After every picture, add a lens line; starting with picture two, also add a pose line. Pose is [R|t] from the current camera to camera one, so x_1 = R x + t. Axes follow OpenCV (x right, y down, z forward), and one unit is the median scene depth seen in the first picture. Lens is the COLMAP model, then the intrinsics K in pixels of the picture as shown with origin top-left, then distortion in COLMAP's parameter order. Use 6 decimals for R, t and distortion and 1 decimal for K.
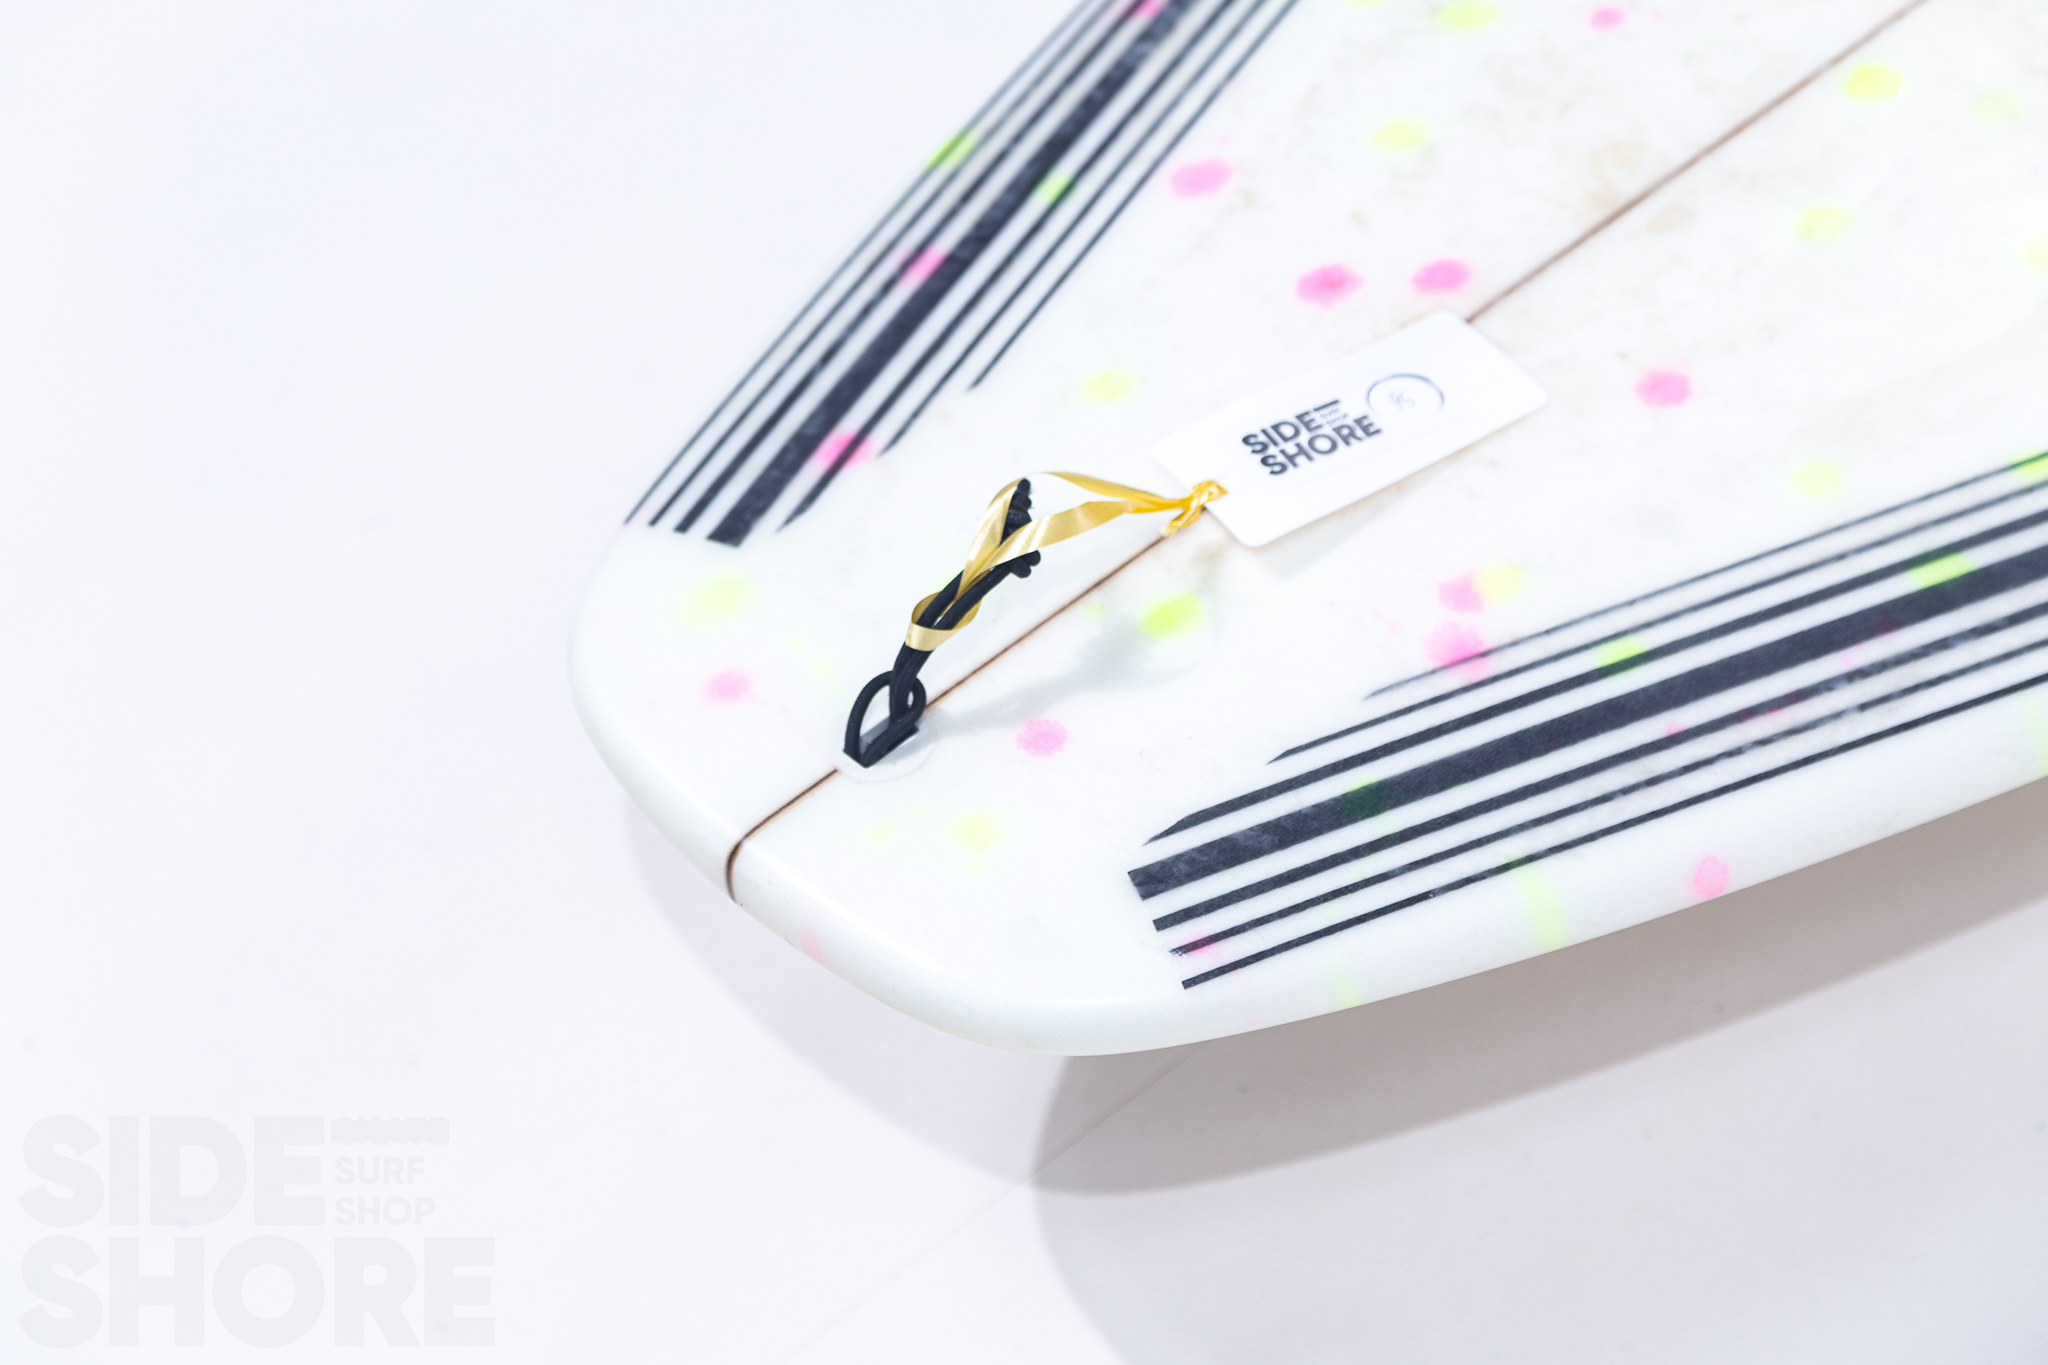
lens RADIAL K [[5719.0, 0, 1026.1], [0, 5719.0, 618.6], [0, 0, 1]] dist [-0.371246, -0.817680]
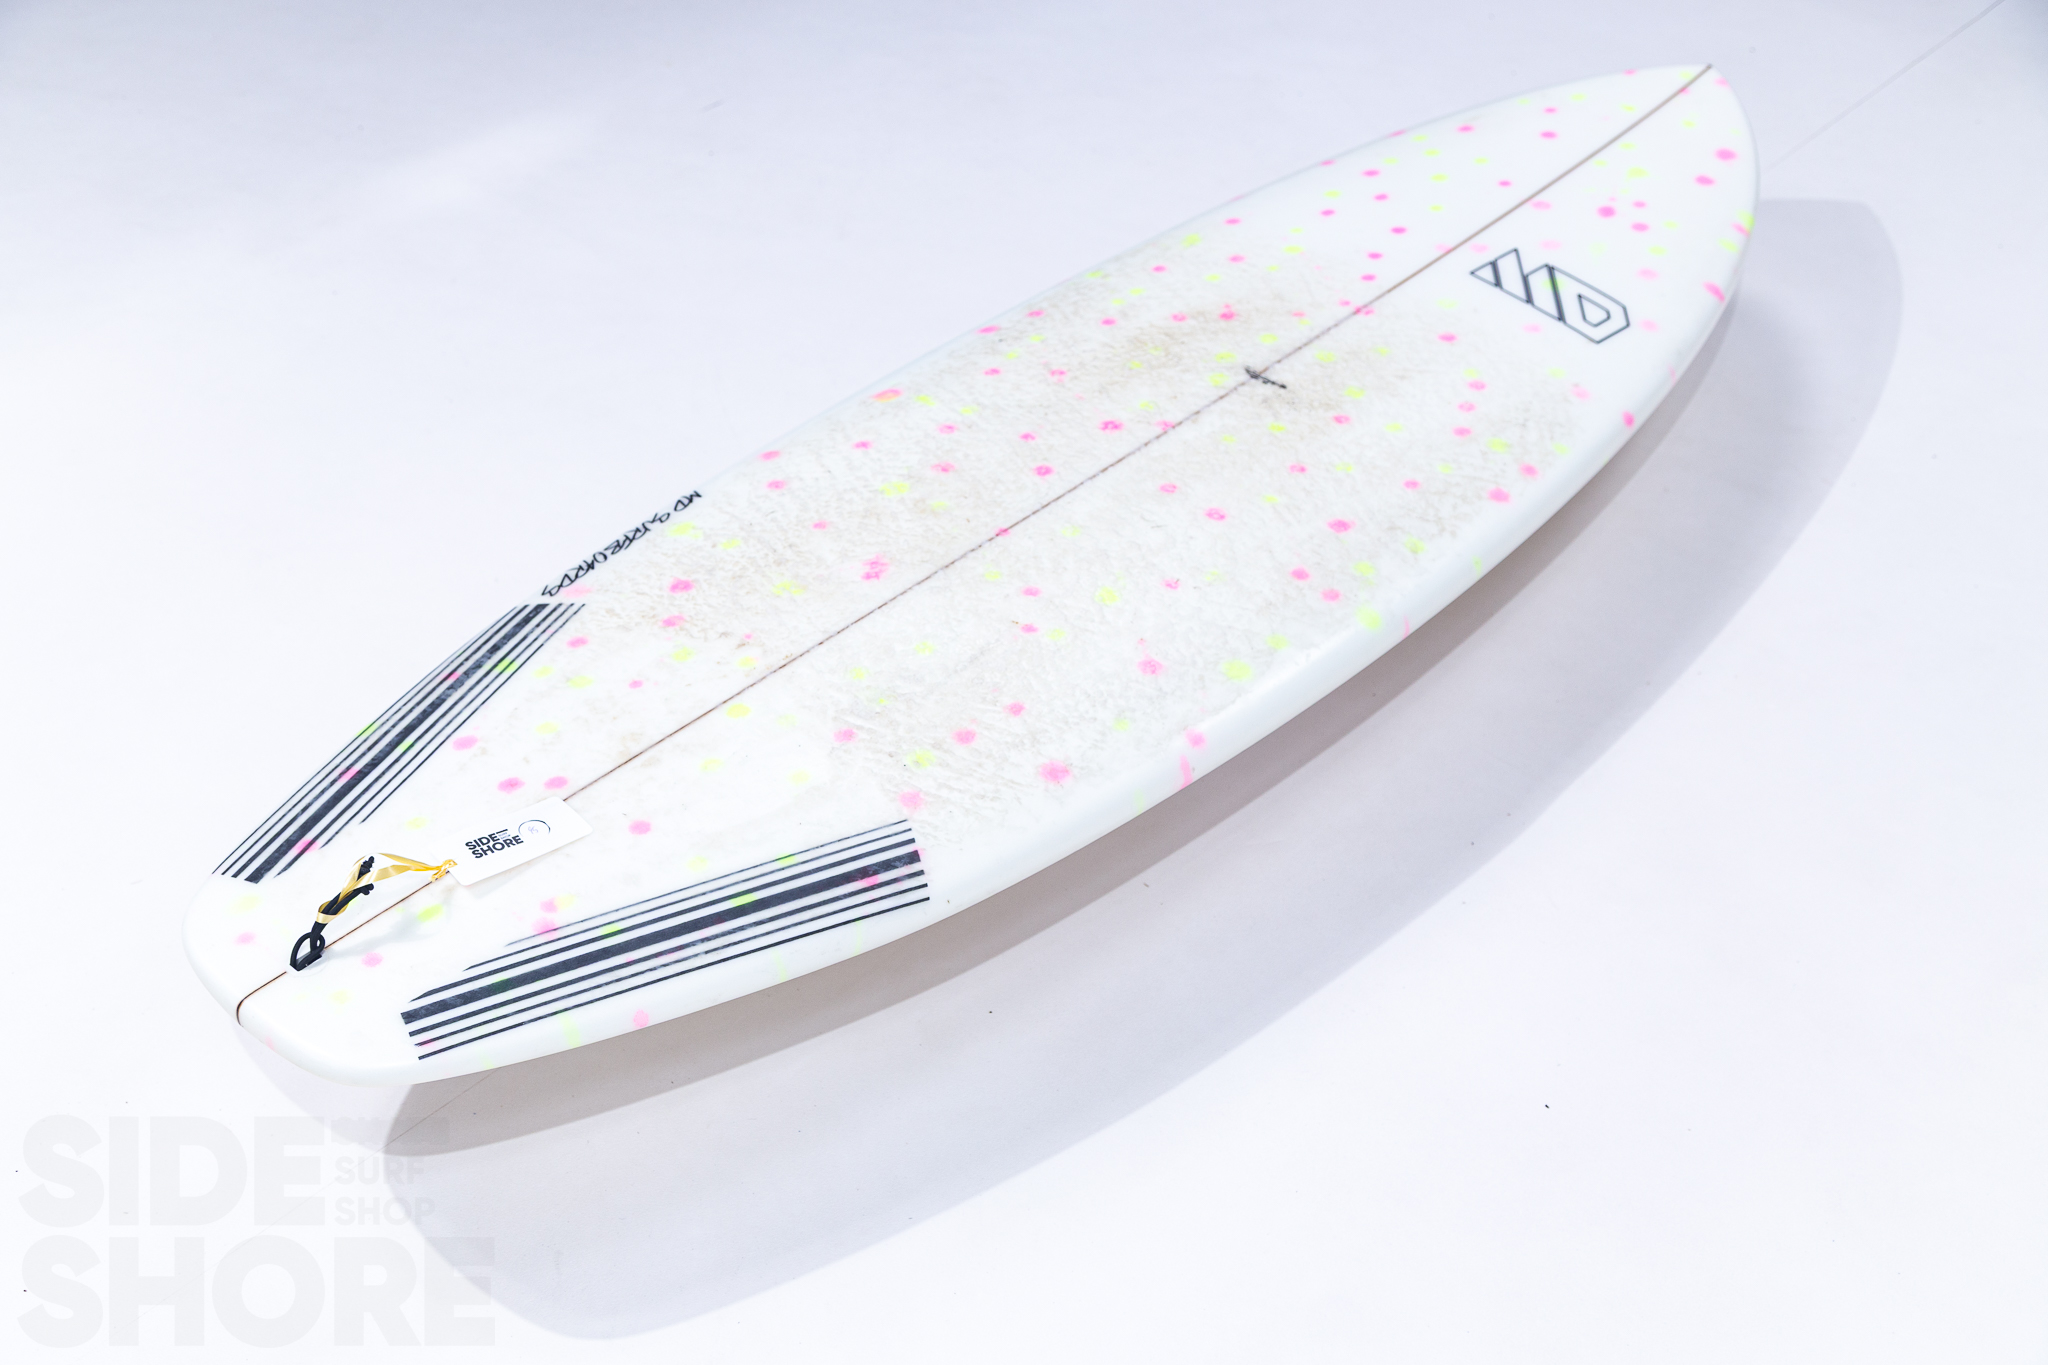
lens RADIAL K [[2379.4, 0, 1024.0], [0, 2379.4, 682.5], [0, 0, 1]] dist [-0.034135, -0.019892]
pose [[0.983067, 0.033253, 0.180206, 0.089426], [-0.009617, 0.991405, -0.130475, 0.032282], [-0.182996, 0.126533, 0.974937, -0.066976]]
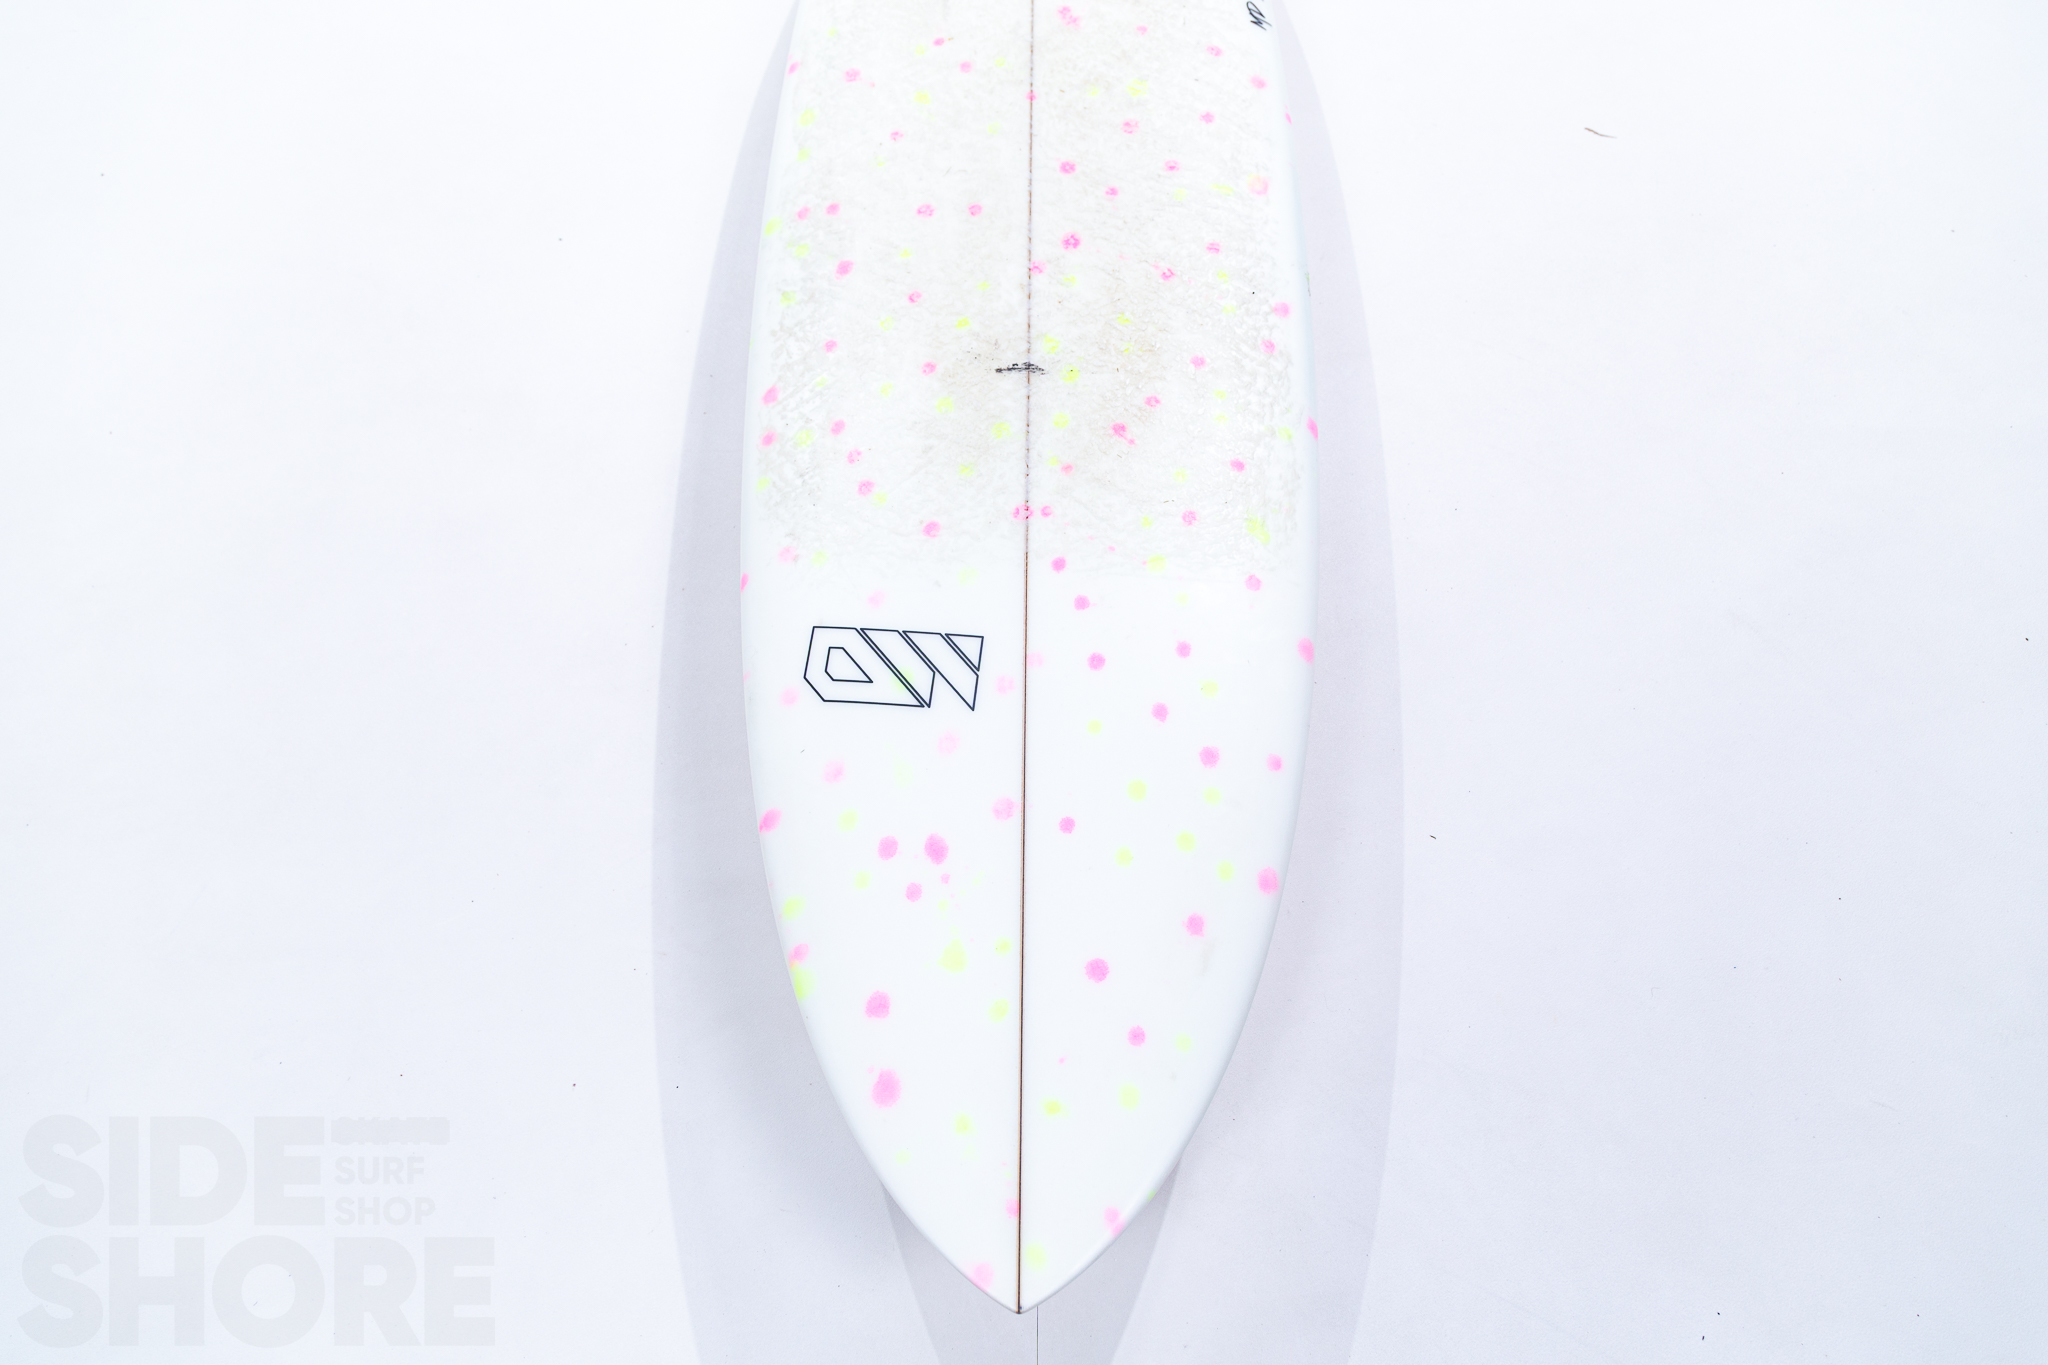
lens RADIAL K [[1344.8, 0, 1024.0], [0, 1344.8, 682.5], [0, 0, 1]] dist [0.123929, -0.000315]
pose [[-0.658629, 0.731422, -0.176718, 0.765969], [-0.467508, -0.213738, 0.857760, -1.101241], [0.589613, 0.647563, 0.482720, 0.961254]]
